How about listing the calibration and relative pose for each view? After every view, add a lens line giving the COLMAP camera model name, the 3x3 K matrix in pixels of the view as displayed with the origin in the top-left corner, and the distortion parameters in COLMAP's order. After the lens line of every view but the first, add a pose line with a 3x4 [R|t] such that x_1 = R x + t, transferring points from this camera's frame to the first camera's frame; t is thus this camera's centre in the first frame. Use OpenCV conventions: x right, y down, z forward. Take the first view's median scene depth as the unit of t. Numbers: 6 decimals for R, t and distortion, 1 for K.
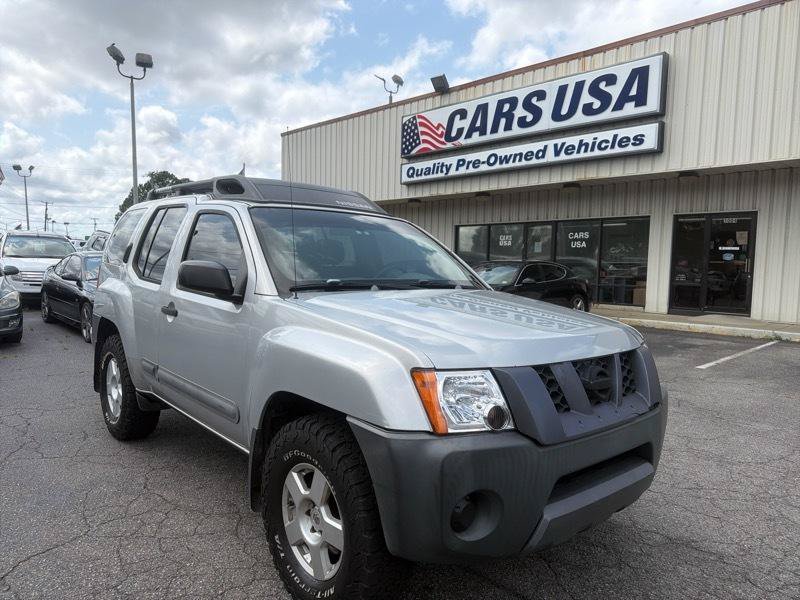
lens RADIAL K [[578.5, 0, 400.0], [0, 578.5, 300.0], [0, 0, 1]] dist [0.001285, -0.004353]
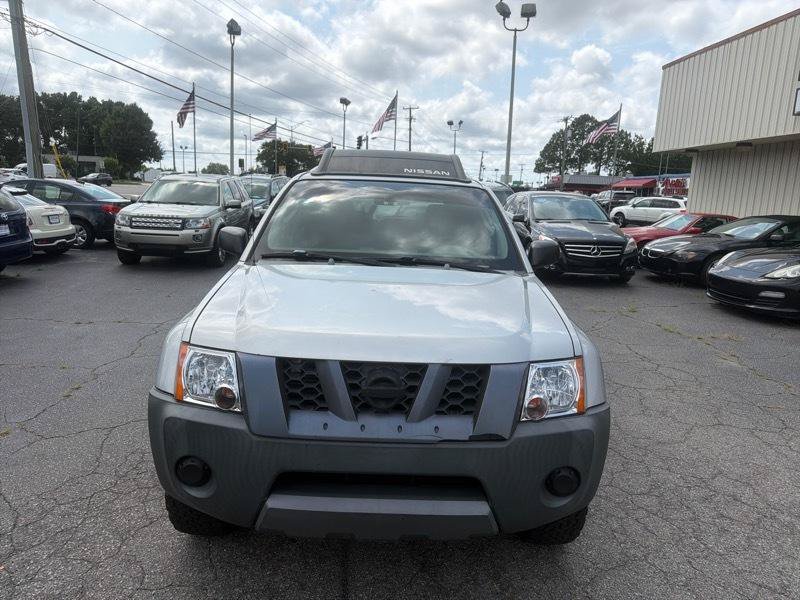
lens RADIAL K [[578.1, 0, 402.3], [0, 578.1, 304.2], [0, 0, 1]] dist [0.001789, -0.001769]
pose [[0.765087, 0.125512, -0.631576, 0.132639], [-0.059355, 0.990390, 0.124917, -0.014841], [0.641185, -0.058086, 0.765185, 0.050074]]
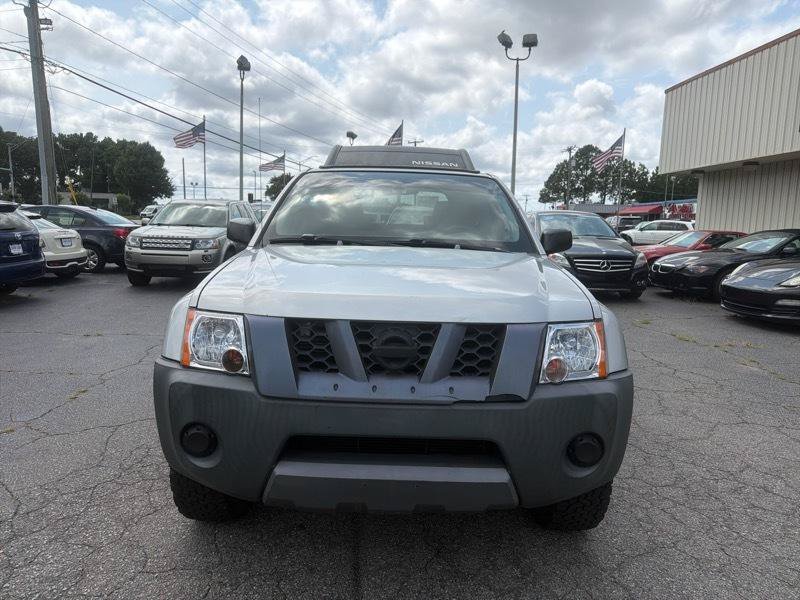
lens RADIAL K [[577.8, 0, 396.8], [0, 577.8, 300.9], [0, 0, 1]] dist [0.004174, -0.004979]
pose [[0.751952, 0.077736, -0.654618, 0.131019], [-0.046924, 0.996816, 0.064471, 0.002111], [0.657545, -0.017762, 0.753205, 0.051749]]
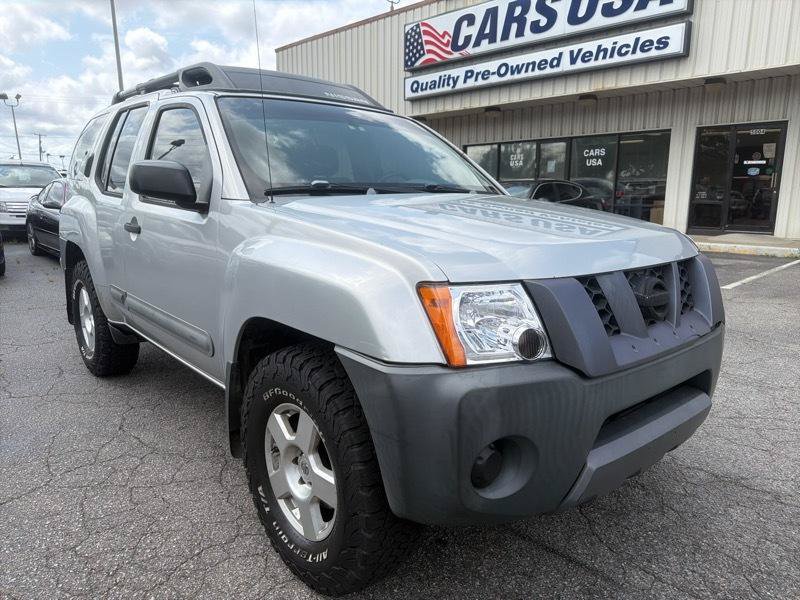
lens RADIAL K [[583.7, 0, 400.9], [0, 583.7, 295.6], [0, 0, 1]] dist [-0.001352, 0.007940]
pose [[0.999700, -0.021287, -0.012150, 0.000188], [0.022529, 0.993293, 0.113406, 0.006161], [0.009655, -0.113645, 0.993474, 0.029704]]
